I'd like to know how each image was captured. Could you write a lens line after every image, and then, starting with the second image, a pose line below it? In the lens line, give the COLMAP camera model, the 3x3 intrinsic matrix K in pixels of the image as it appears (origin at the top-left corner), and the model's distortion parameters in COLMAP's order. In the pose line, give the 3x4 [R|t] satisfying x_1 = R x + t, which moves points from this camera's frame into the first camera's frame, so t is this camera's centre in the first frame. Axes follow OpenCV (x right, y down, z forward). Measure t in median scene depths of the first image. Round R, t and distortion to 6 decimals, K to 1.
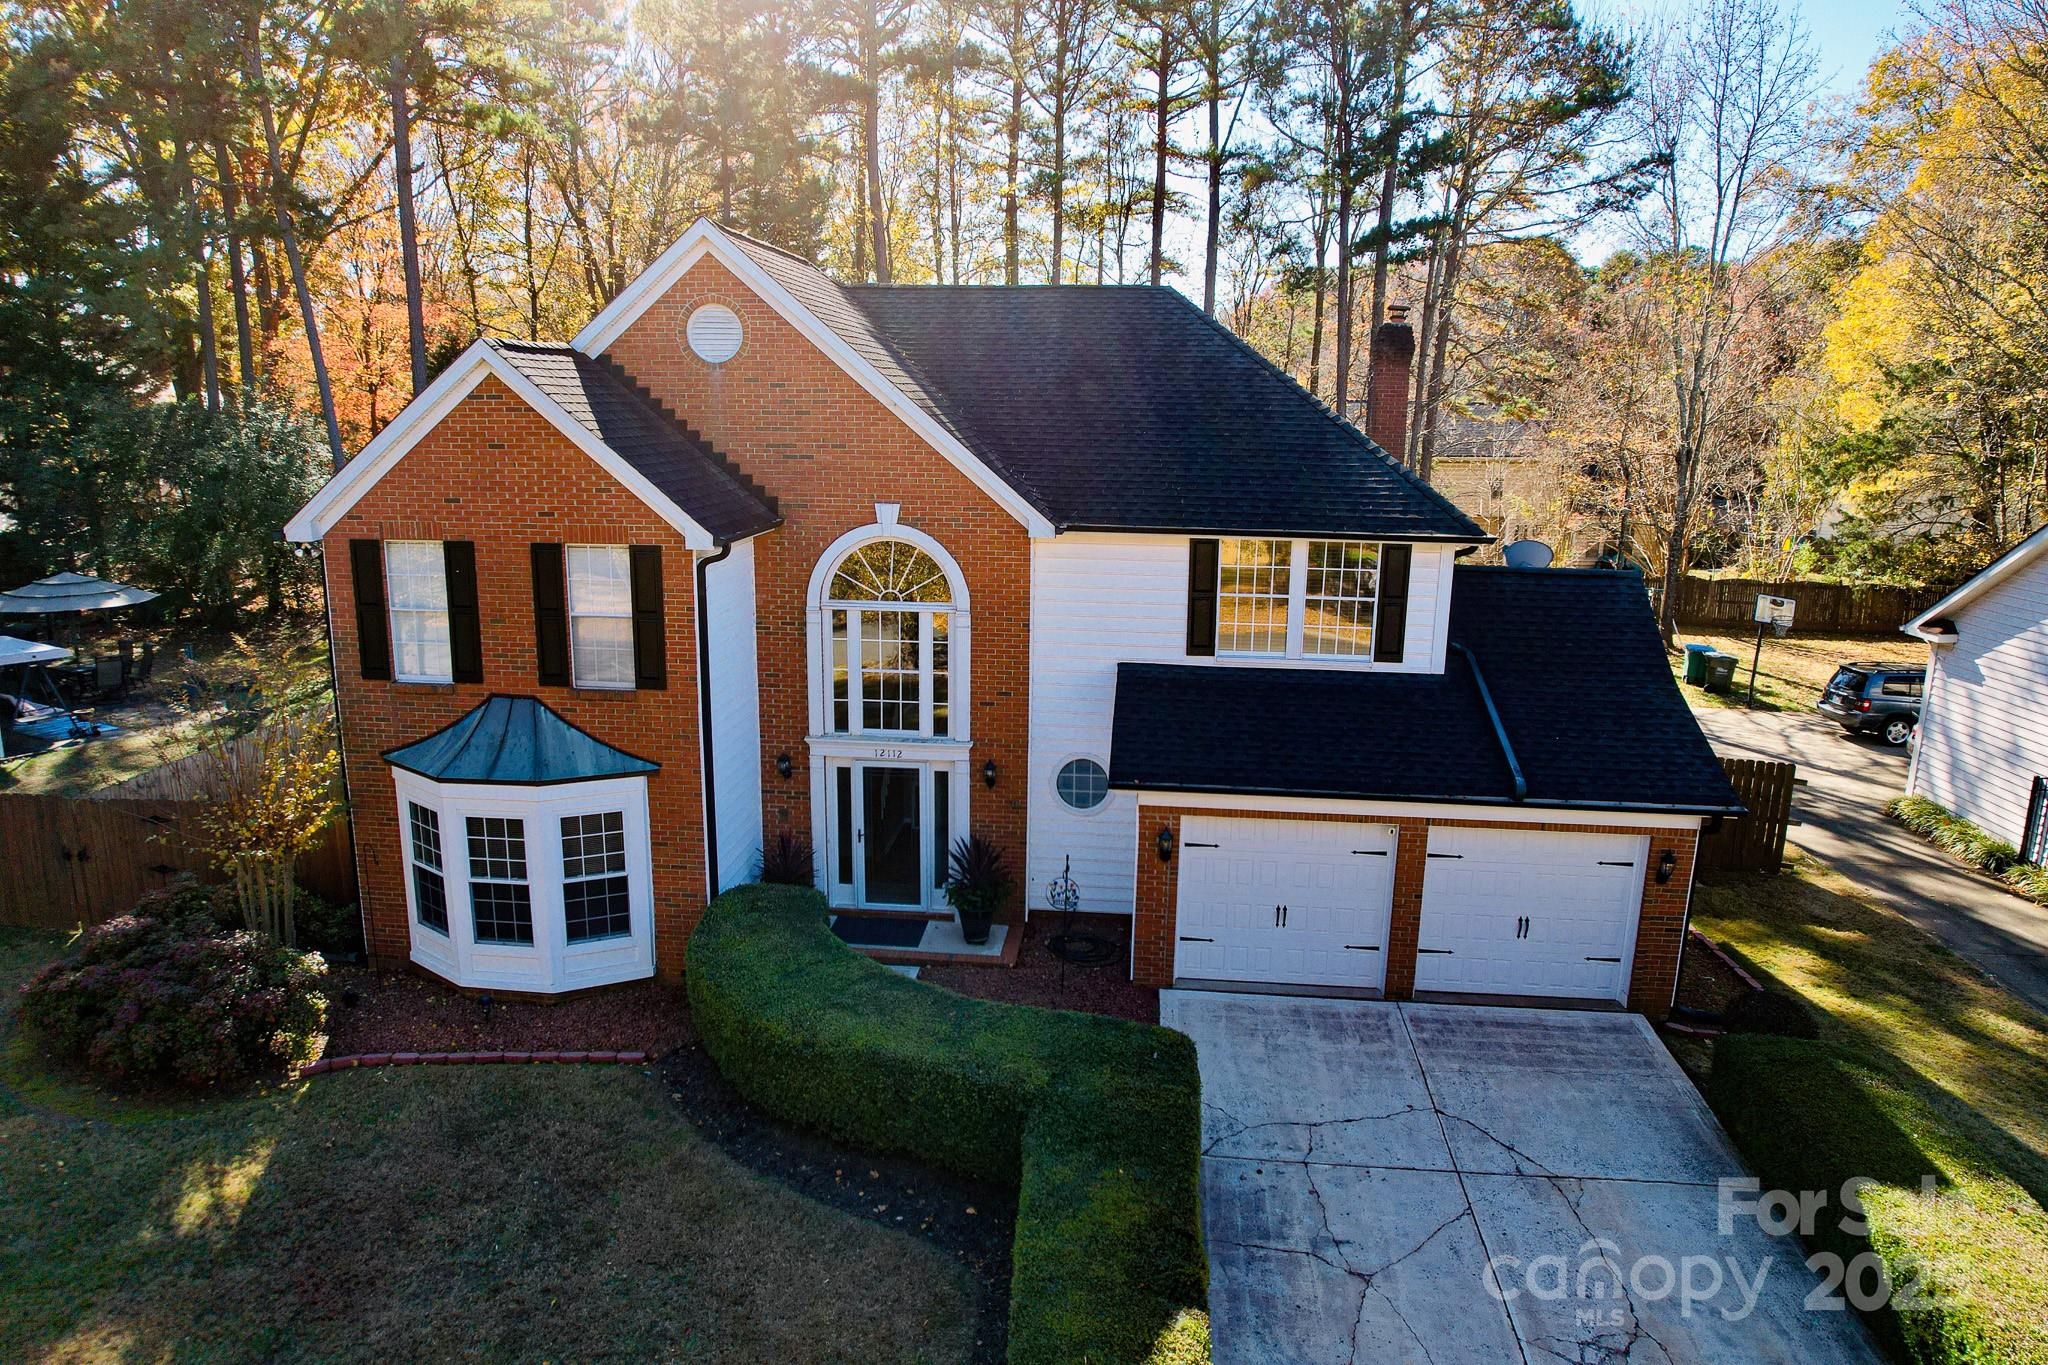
lens RADIAL K [[1298.1, 0, 1016.6], [0, 1298.1, 688.9], [0, 0, 1]] dist [-0.032315, 0.013897]
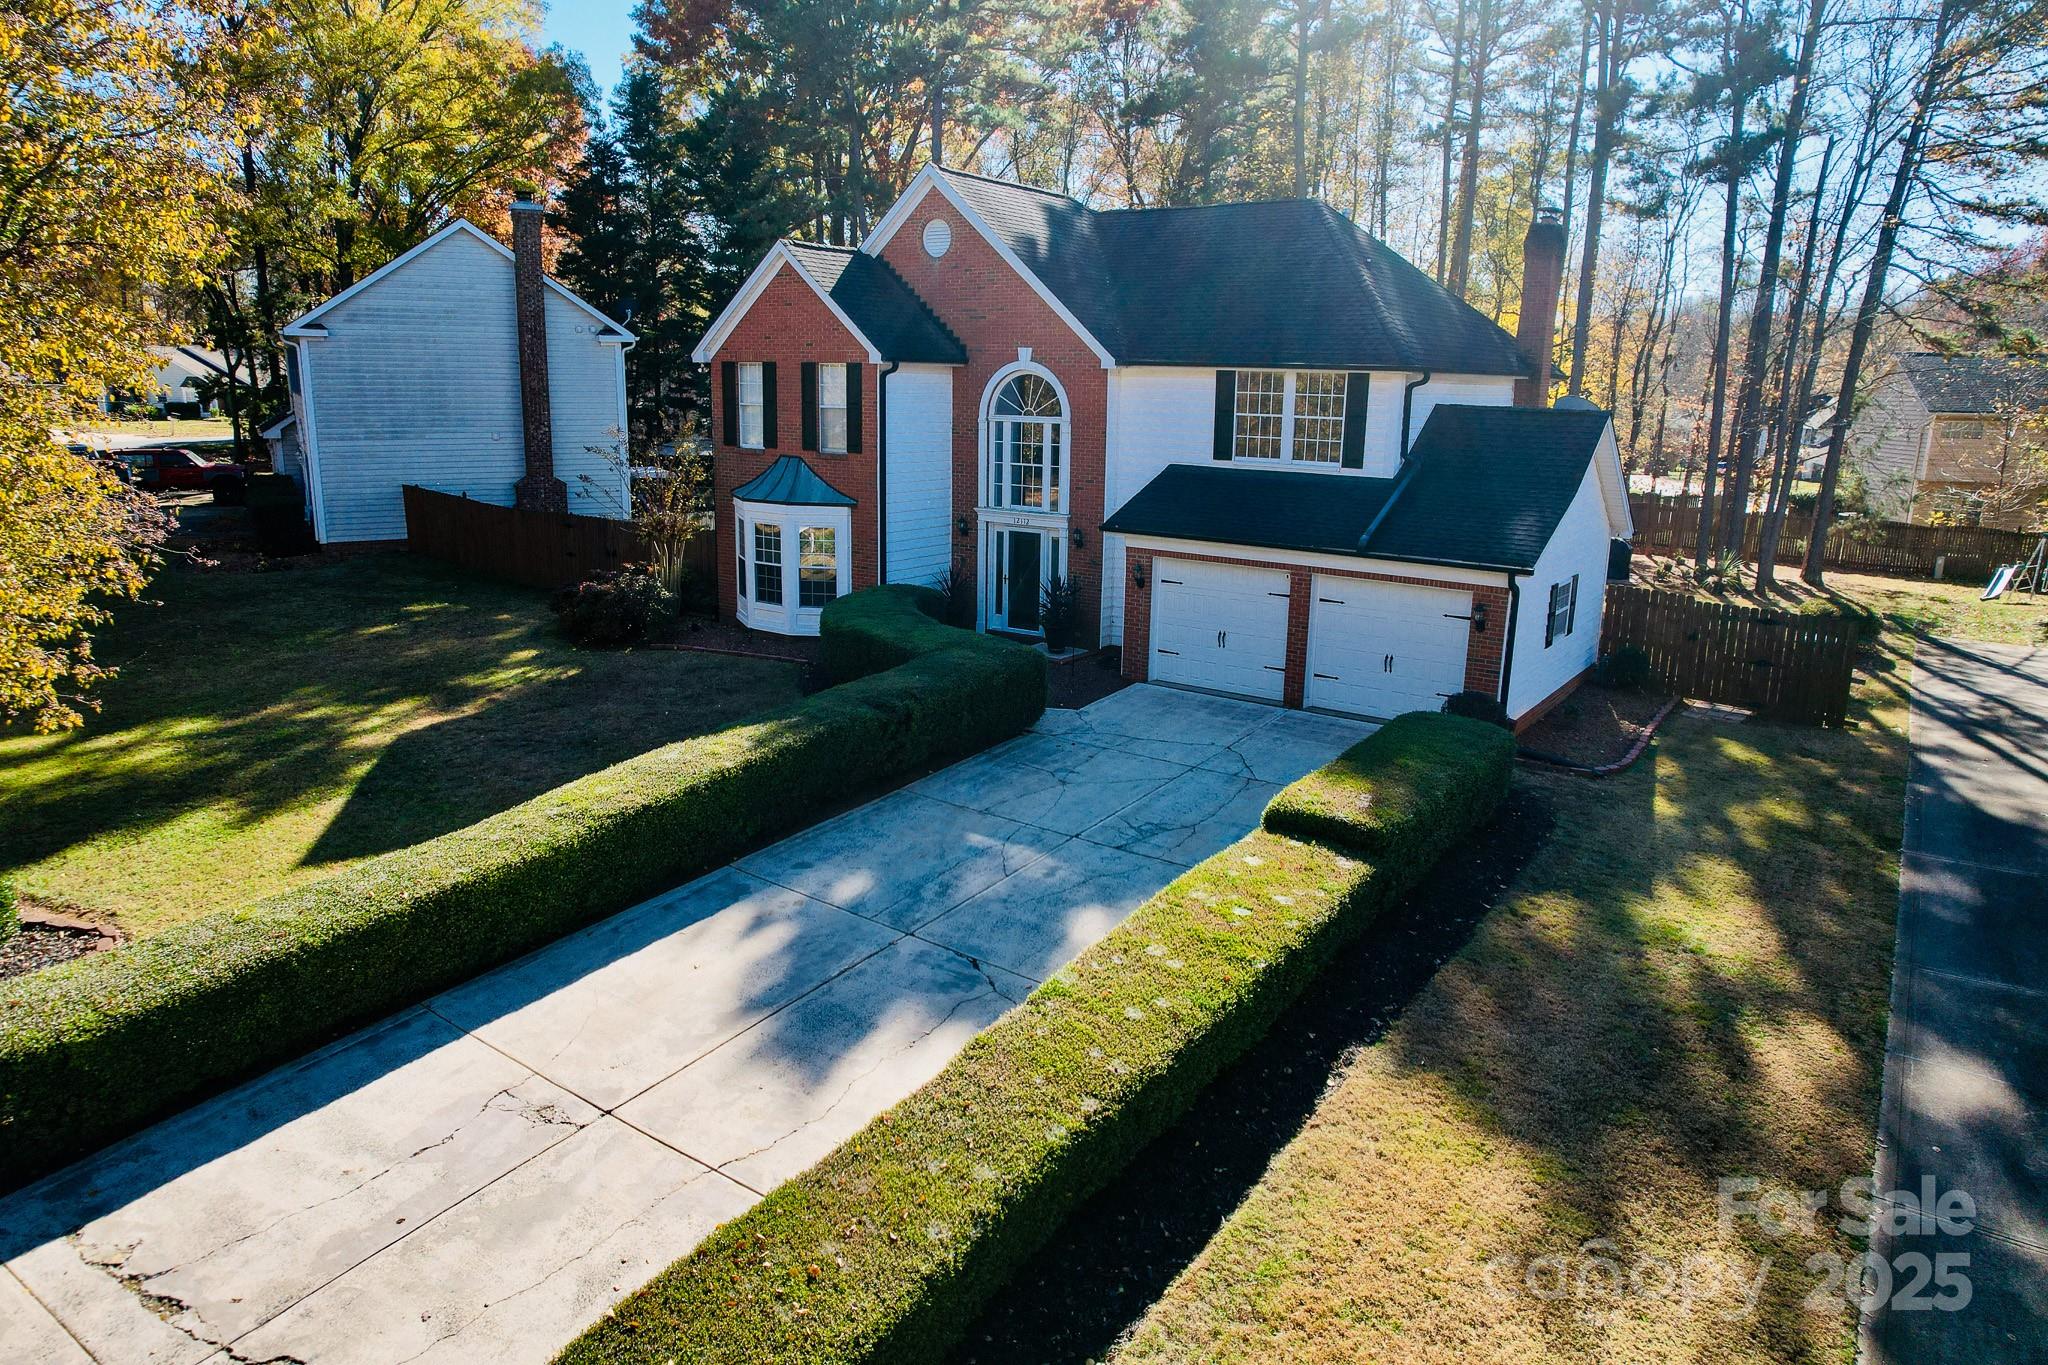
lens RADIAL K [[1298.1, 0, 1024.7], [0, 1298.1, 671.8], [0, 0, 1]] dist [-0.032315, 0.013897]
pose [[0.872283, 0.112576, -0.475867, 0.657680], [-0.115036, 0.993070, 0.024067, 0.193505], [0.475279, 0.033748, 0.879188, -0.299238]]
